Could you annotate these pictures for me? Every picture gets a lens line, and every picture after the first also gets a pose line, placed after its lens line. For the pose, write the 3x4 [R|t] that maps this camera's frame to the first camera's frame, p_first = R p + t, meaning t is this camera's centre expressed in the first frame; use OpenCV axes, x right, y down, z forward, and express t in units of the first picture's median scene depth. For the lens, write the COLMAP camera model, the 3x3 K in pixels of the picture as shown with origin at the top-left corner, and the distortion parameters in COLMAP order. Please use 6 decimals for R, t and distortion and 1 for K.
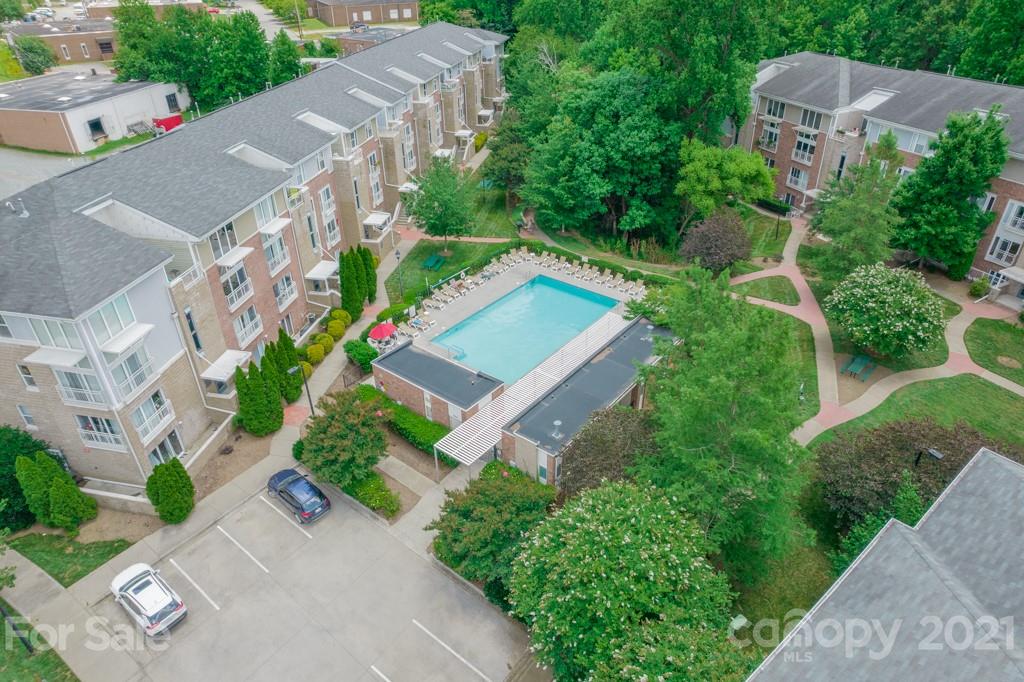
lens RADIAL K [[651.9, 0, 514.5], [0, 651.9, 342.9], [0, 0, 1]] dist [-0.074707, 0.066131]
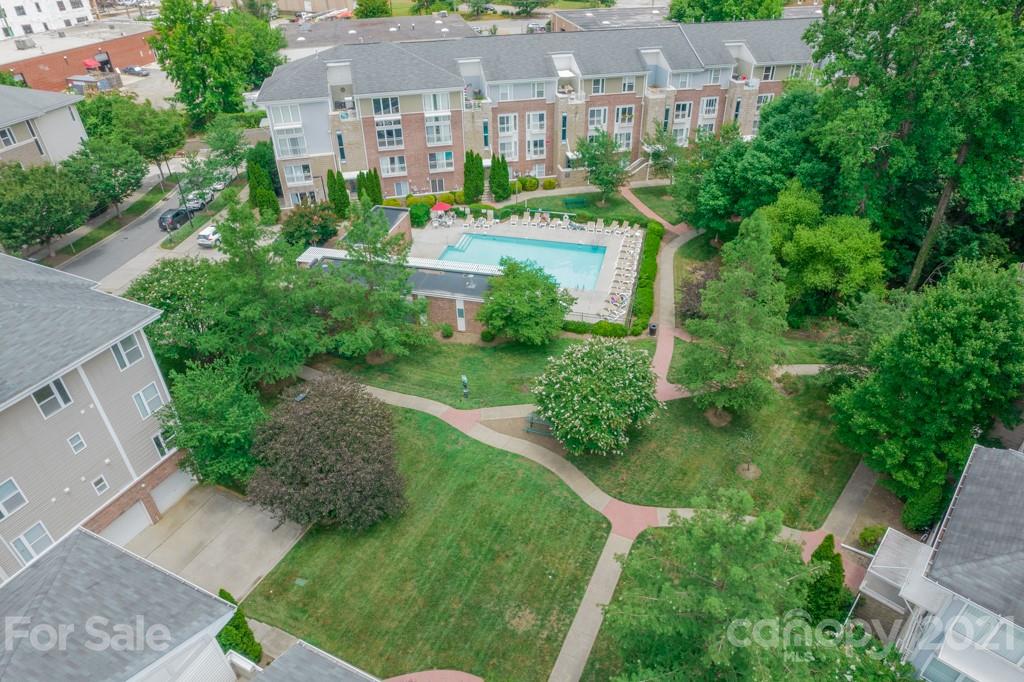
lens RADIAL K [[651.9, 0, 514.5], [0, 651.9, 342.9], [0, 0, 1]] dist [-0.074707, 0.066131]
pose [[0.416458, 0.533650, -0.736057, 1.112061], [-0.484509, 0.815332, 0.316993, -0.319779], [0.769294, 0.224612, 0.598110, 0.383926]]
